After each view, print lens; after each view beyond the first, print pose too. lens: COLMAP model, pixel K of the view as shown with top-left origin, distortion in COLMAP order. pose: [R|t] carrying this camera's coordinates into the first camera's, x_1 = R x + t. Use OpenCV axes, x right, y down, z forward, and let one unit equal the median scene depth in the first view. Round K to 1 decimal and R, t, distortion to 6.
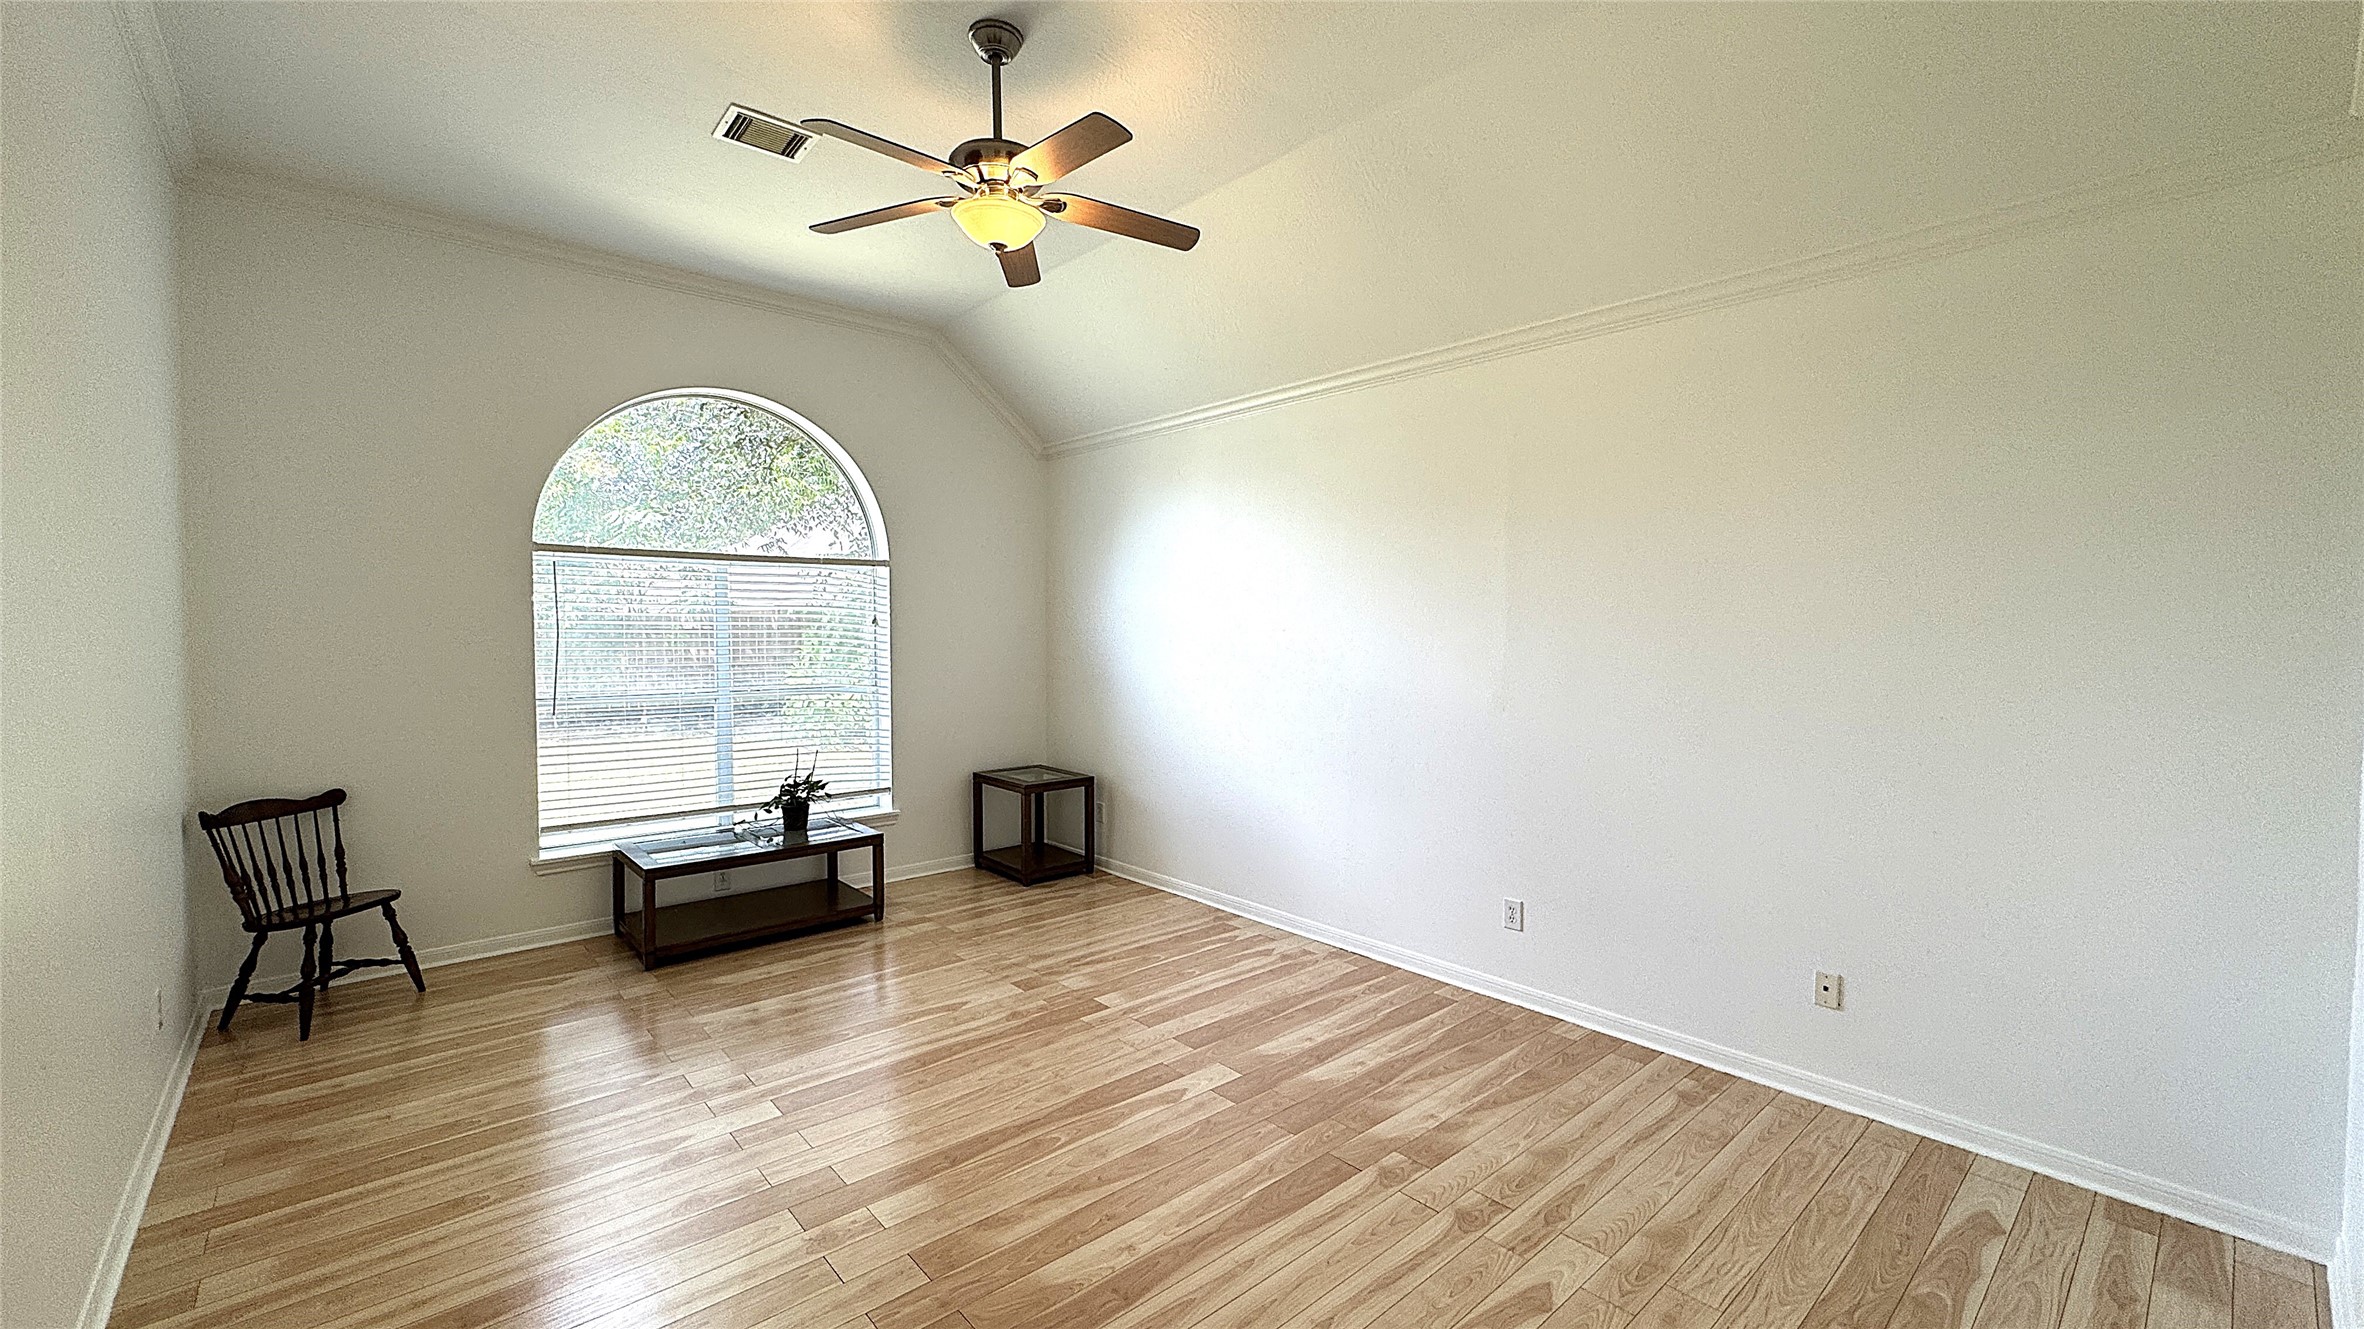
lens RADIAL K [[951.3, 0, 1184.5], [0, 951.3, 663.1], [0, 0, 1]] dist [-0.002728, 0.000136]
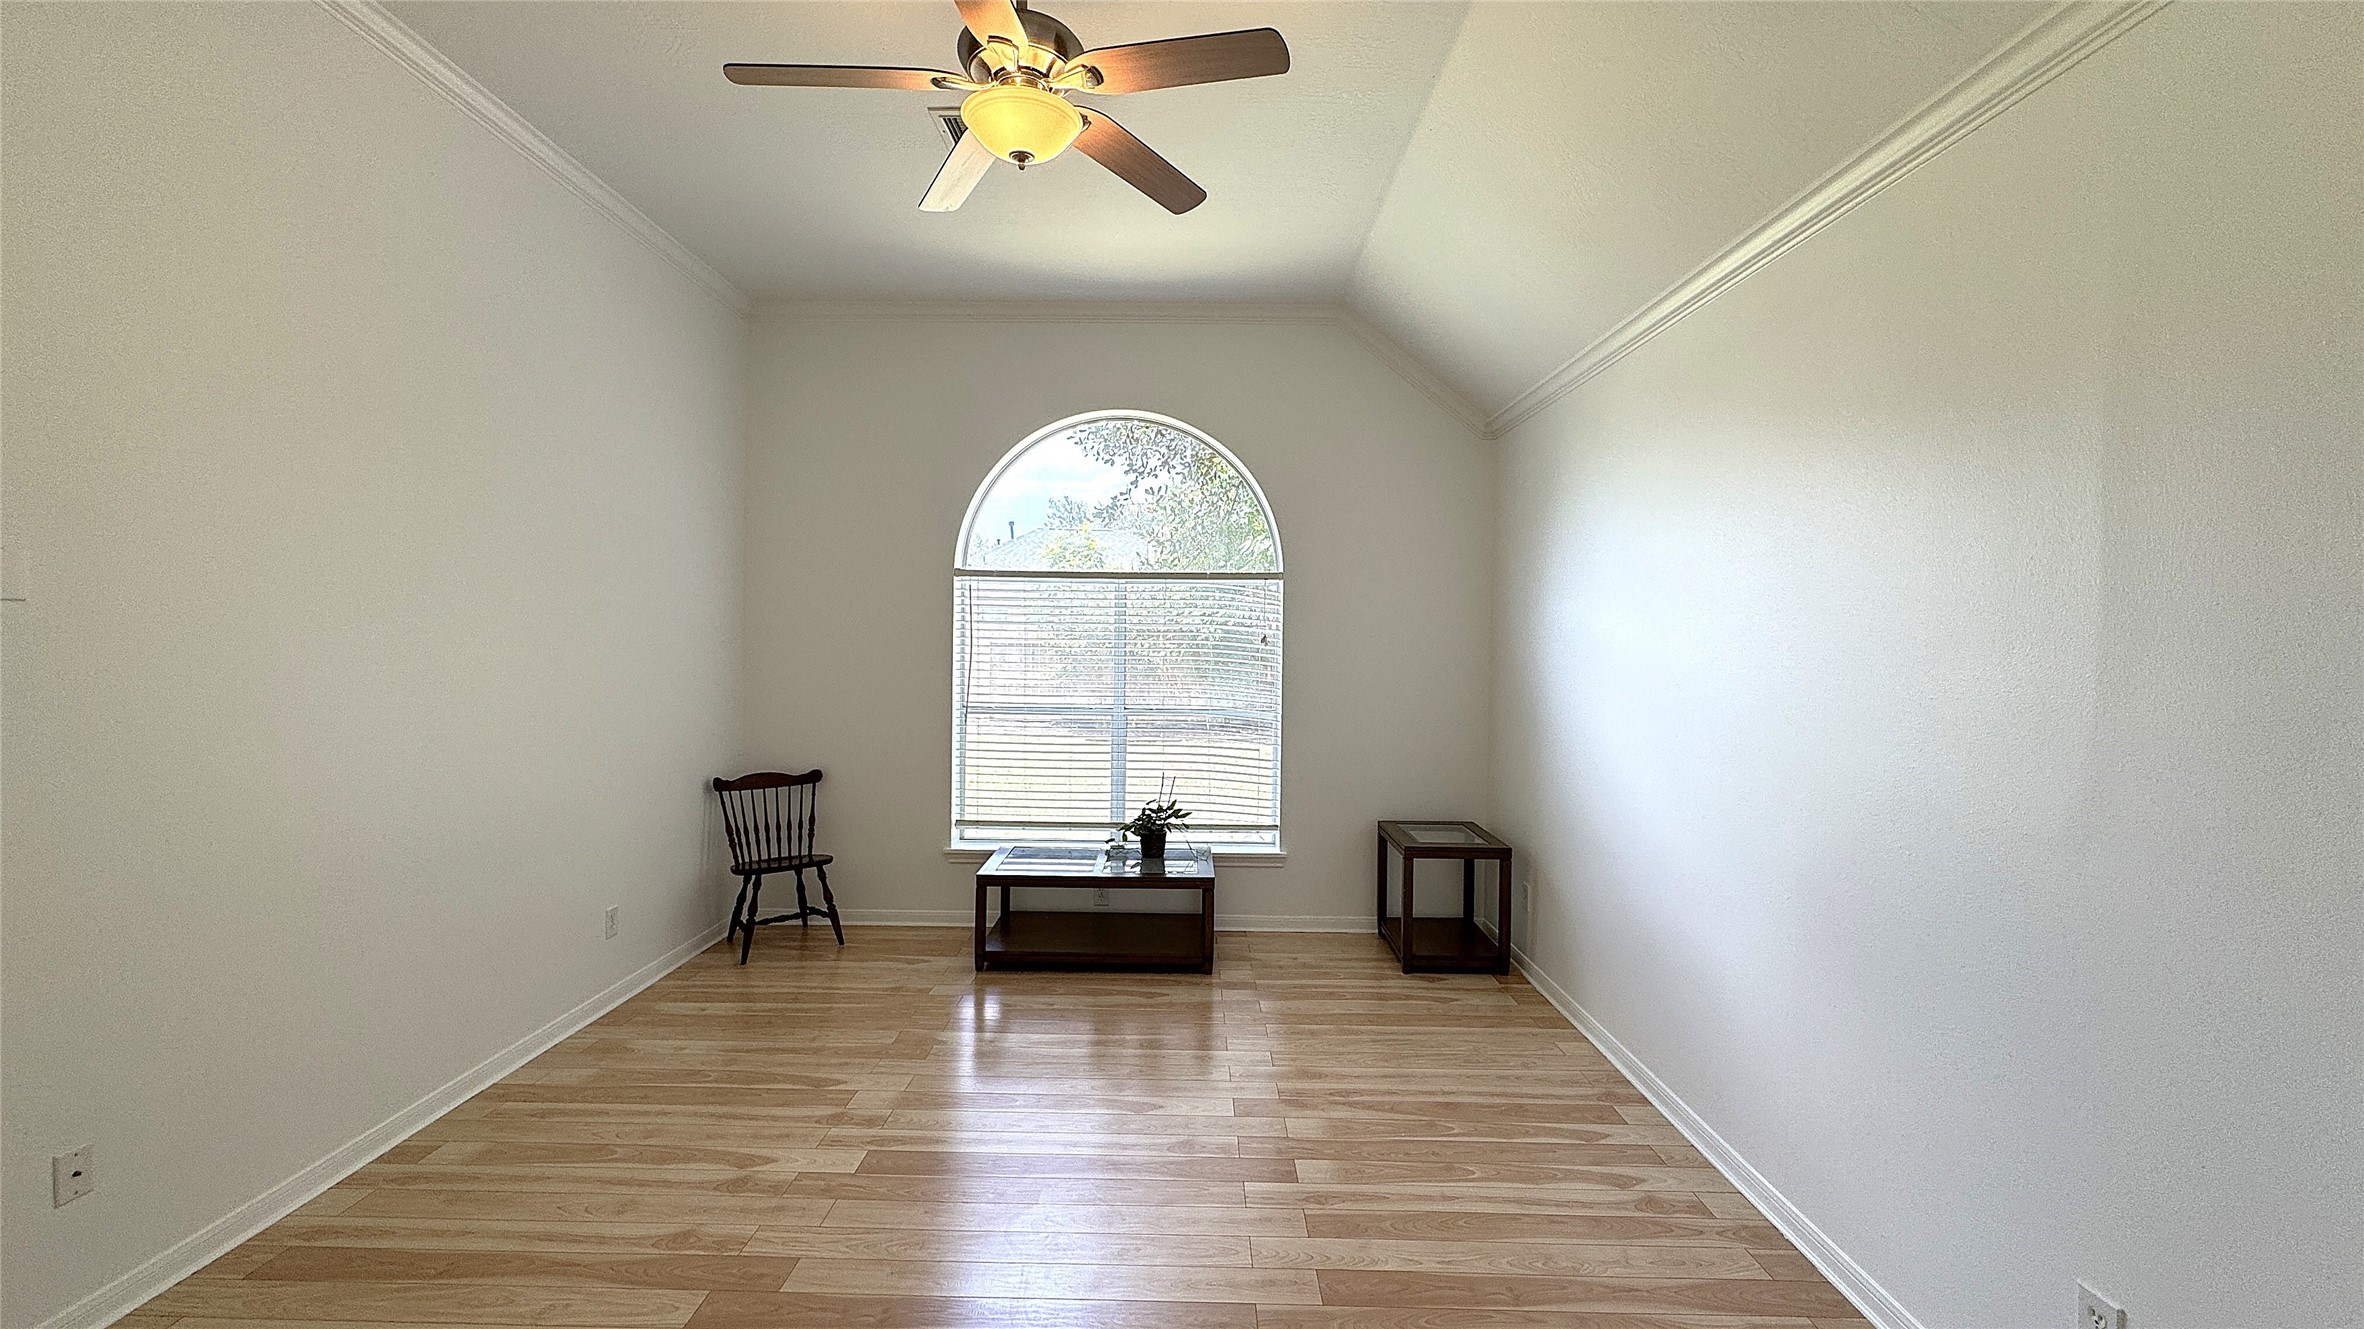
lens RADIAL K [[951.3, 0, 1179.0], [0, 951.3, 654.2], [0, 0, 1]] dist [-0.002728, 0.000136]
pose [[0.736778, 0.014395, -0.675981, 0.280986], [-0.034700, 0.999261, -0.016542, -0.015045], [0.675243, 0.035644, 0.736733, 0.341039]]
